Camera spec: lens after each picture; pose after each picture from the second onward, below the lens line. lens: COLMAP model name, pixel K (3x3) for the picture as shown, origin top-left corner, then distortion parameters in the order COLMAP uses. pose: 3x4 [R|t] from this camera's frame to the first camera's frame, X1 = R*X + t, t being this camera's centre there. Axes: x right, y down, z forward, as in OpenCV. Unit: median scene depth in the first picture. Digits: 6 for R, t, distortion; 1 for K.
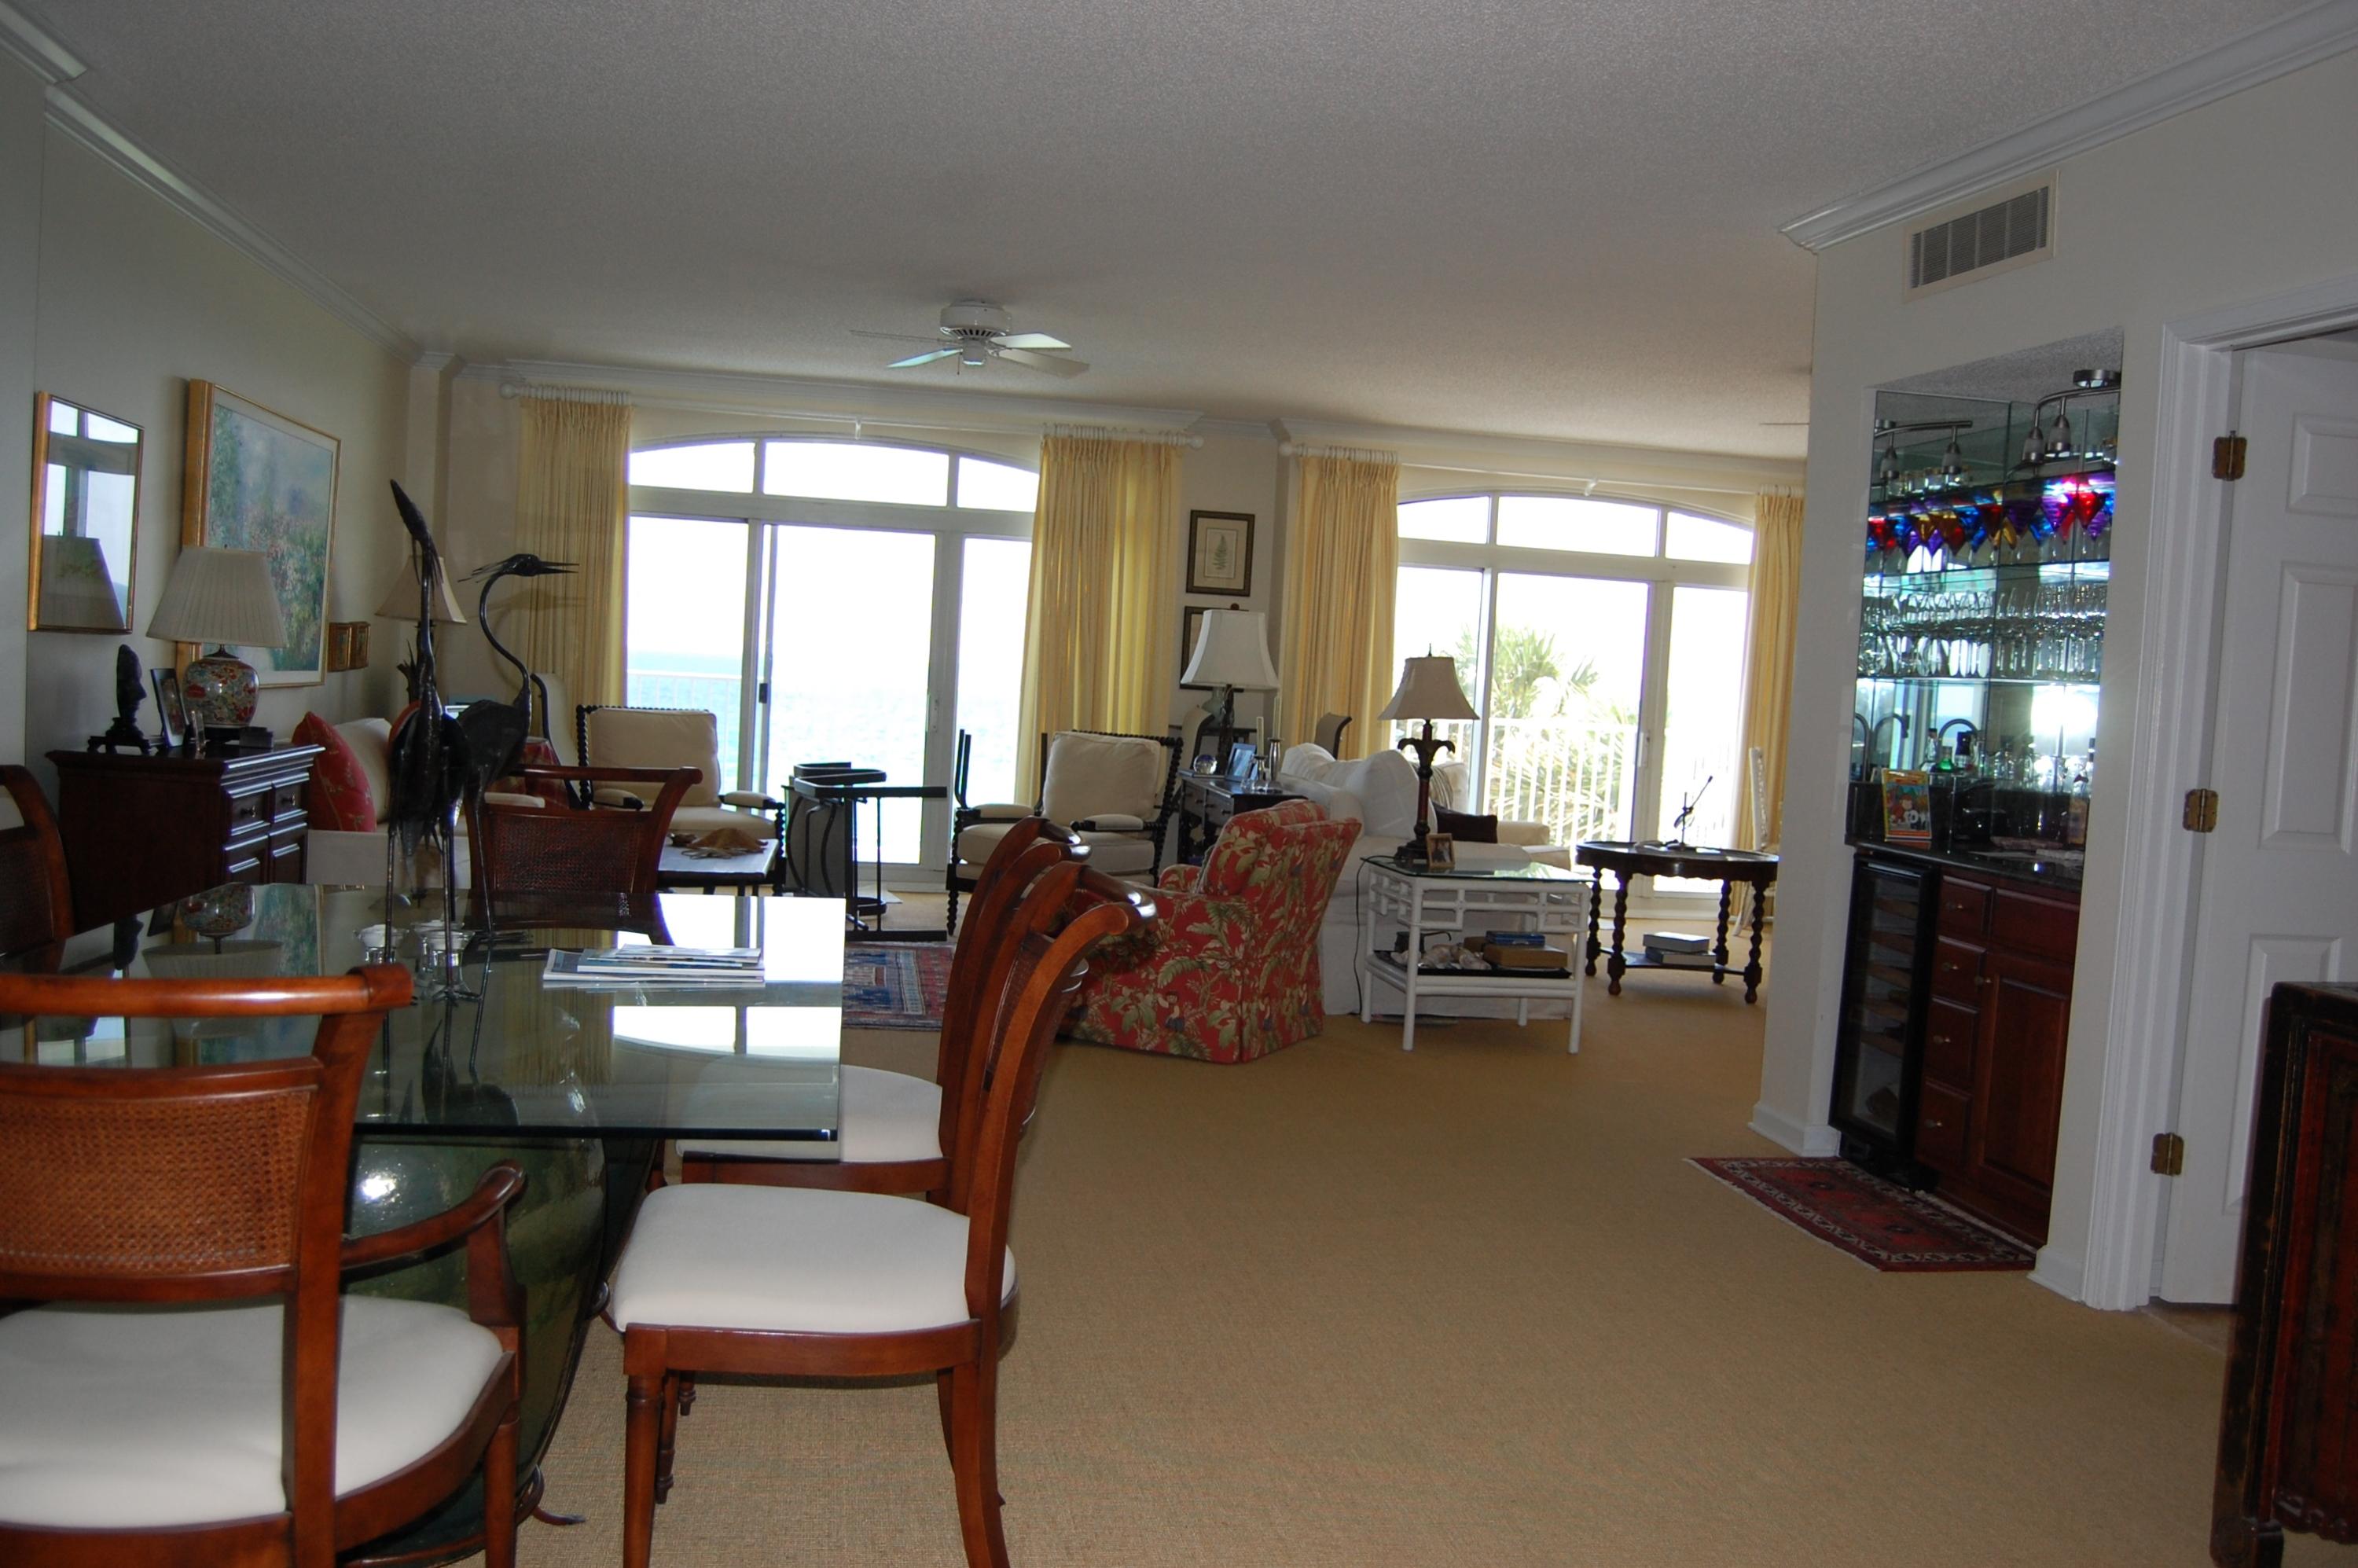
lens RADIAL K [[1905.6, 0, 1179.0], [0, 1905.6, 784.0], [0, 0, 1]] dist [-0.043069, -0.223533]
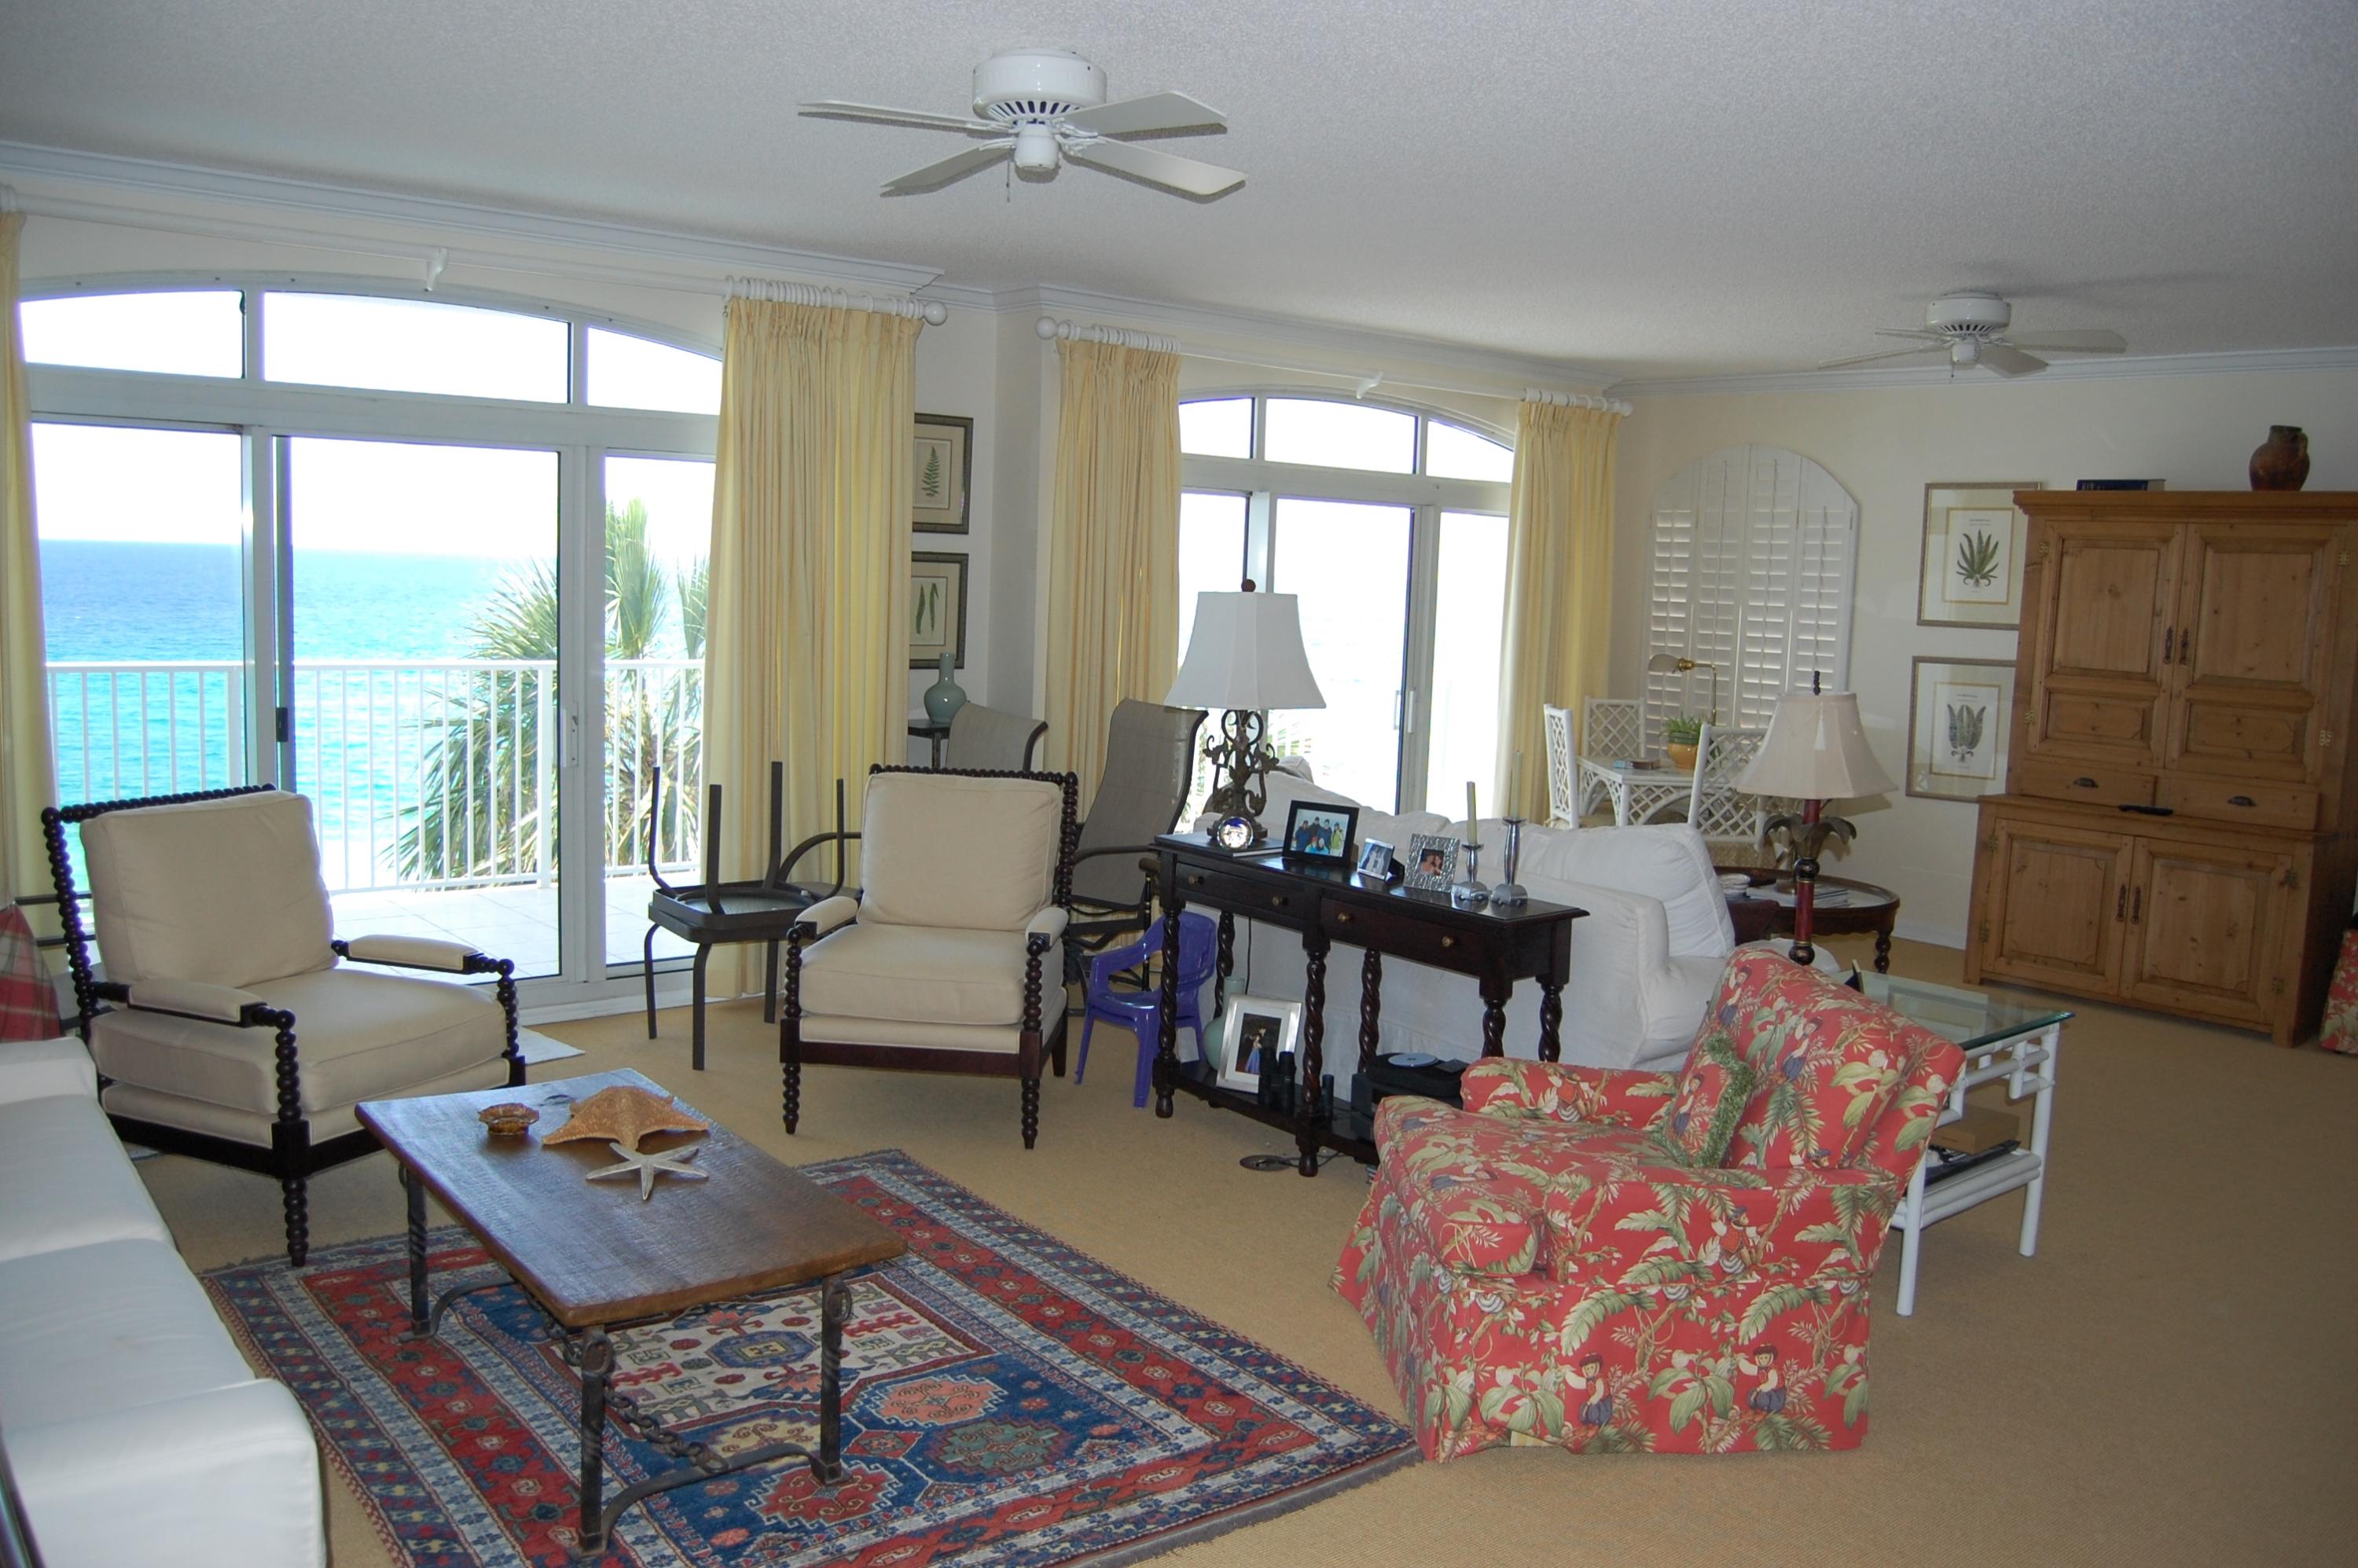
lens RADIAL K [[1836.1, 0, 1179.0], [0, 1836.1, 784.0], [0, 0, 1]] dist [-0.084480, 0.006422]
pose [[0.876249, -0.081126, 0.474980, -0.242874], [0.041975, 0.994829, 0.092480, -0.069947], [-0.480026, -0.061099, 0.875124, 0.381611]]
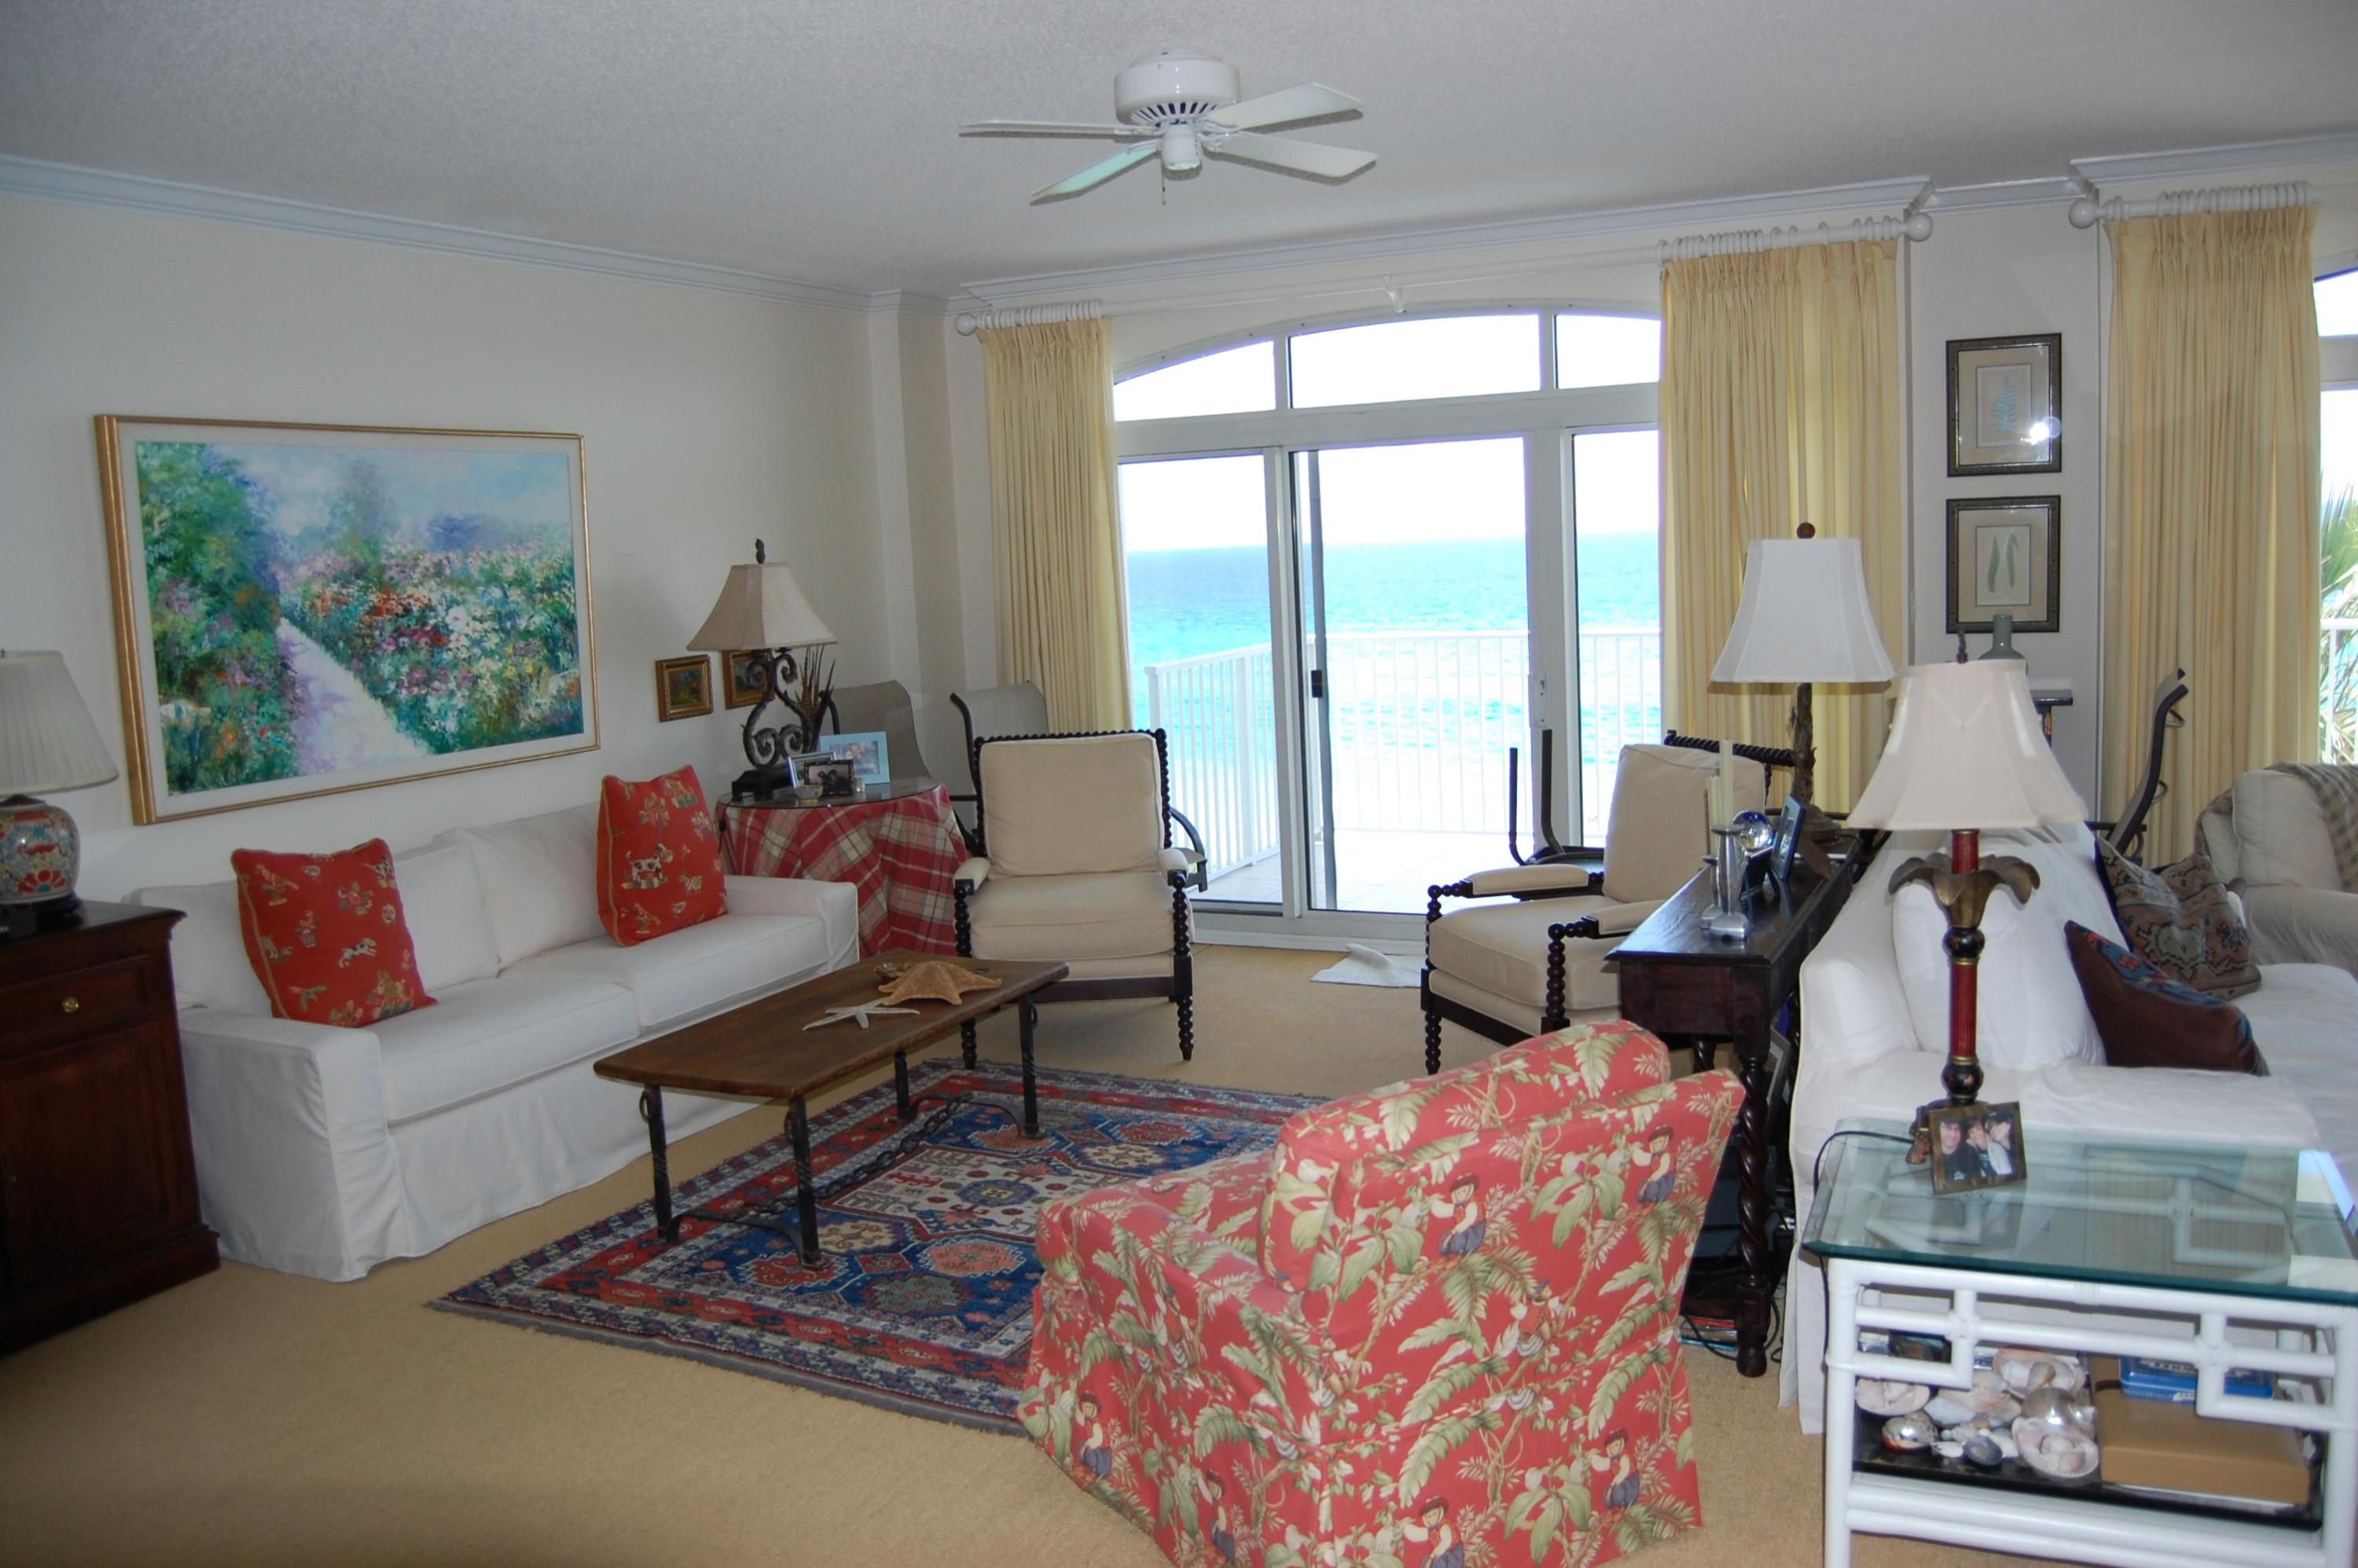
lens RADIAL K [[1836.1, 0, 1179.0], [0, 1836.1, 784.0], [0, 0, 1]] dist [-0.084480, 0.006422]
pose [[0.809054, -0.019225, -0.587420, 0.151637], [0.059069, 0.997064, 0.048725, -0.047449], [0.584758, -0.074119, 0.807814, 0.401210]]
